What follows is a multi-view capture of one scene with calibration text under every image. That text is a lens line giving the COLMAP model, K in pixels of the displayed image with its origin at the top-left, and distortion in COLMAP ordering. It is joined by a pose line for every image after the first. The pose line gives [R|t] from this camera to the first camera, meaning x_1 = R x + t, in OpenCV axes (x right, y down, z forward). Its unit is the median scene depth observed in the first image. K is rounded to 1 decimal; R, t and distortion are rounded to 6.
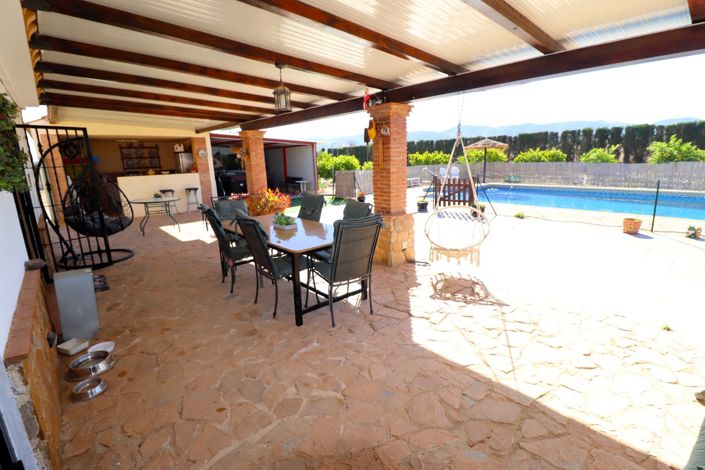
lens RADIAL K [[326.1, 0, 351.3], [0, 326.1, 232.8], [0, 0, 1]] dist [0.003032, 0.000008]
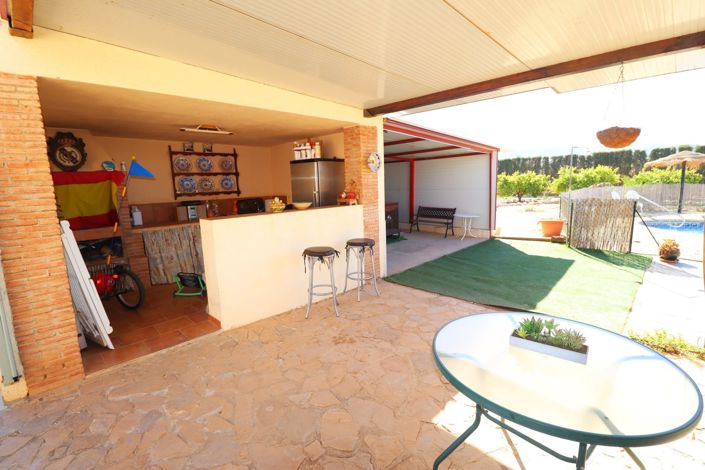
lens RADIAL K [[326.1, 0, 353.3], [0, 326.1, 235.7], [0, 0, 1]] dist [0.003032, 0.000008]
pose [[0.998630, -0.009031, 0.051538, -0.451473], [0.012255, 0.997964, -0.062588, -0.101686], [-0.050868, 0.063134, 0.996708, 0.499074]]
